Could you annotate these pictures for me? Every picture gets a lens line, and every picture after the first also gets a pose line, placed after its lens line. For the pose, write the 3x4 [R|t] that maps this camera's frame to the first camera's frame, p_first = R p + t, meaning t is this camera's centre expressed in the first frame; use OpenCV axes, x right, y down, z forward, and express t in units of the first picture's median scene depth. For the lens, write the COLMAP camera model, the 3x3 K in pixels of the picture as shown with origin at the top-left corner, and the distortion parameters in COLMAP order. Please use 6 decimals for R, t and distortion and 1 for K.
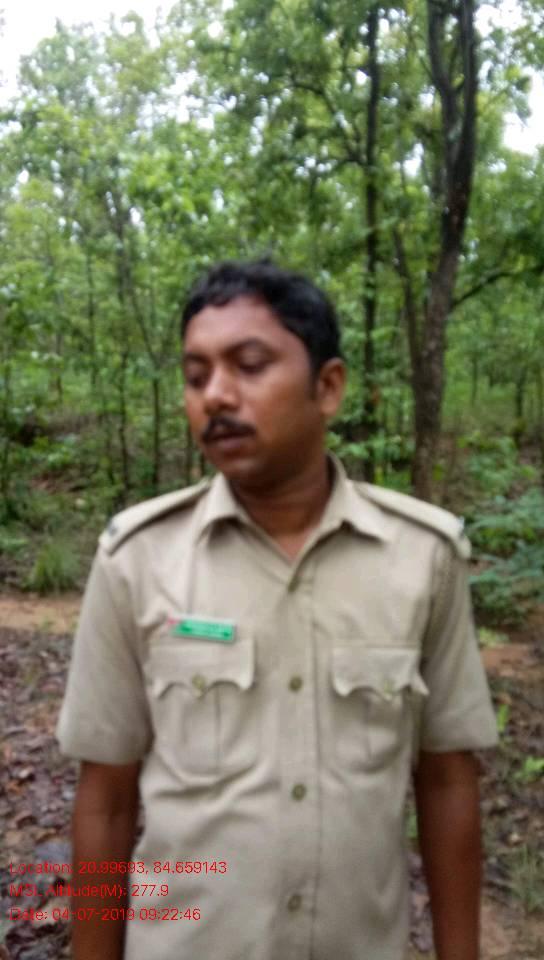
lens RADIAL K [[733.3, 0, 272.0], [0, 733.3, 480.0], [0, 0, 1]] dist [0.100673, -0.110390]
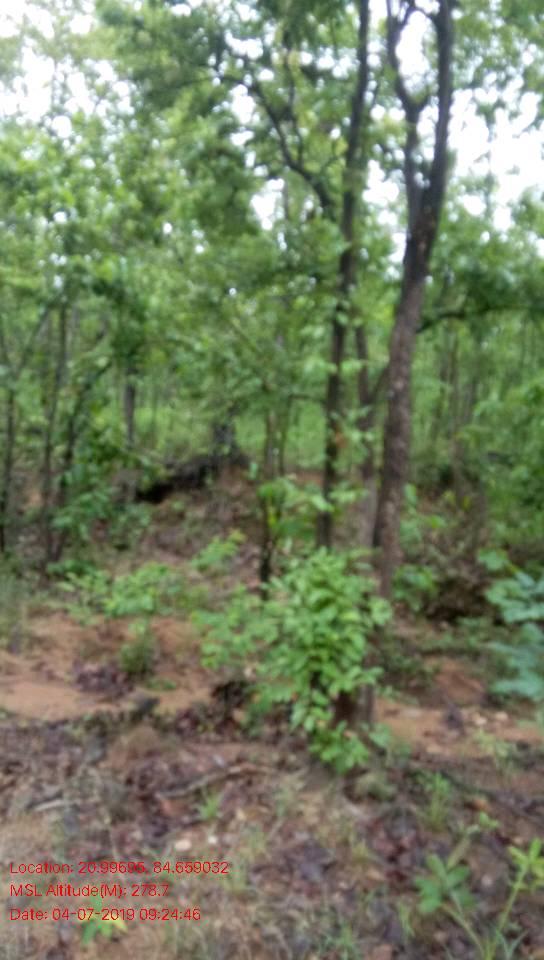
lens RADIAL K [[733.3, 0, 272.0], [0, 733.3, 480.0], [0, 0, 1]] dist [0.100673, -0.110390]
pose [[0.971300, 0.048947, 0.232768, -0.125312], [-0.041439, 0.998454, -0.037038, -0.031705], [-0.234221, 0.026330, 0.971827, 0.191788]]
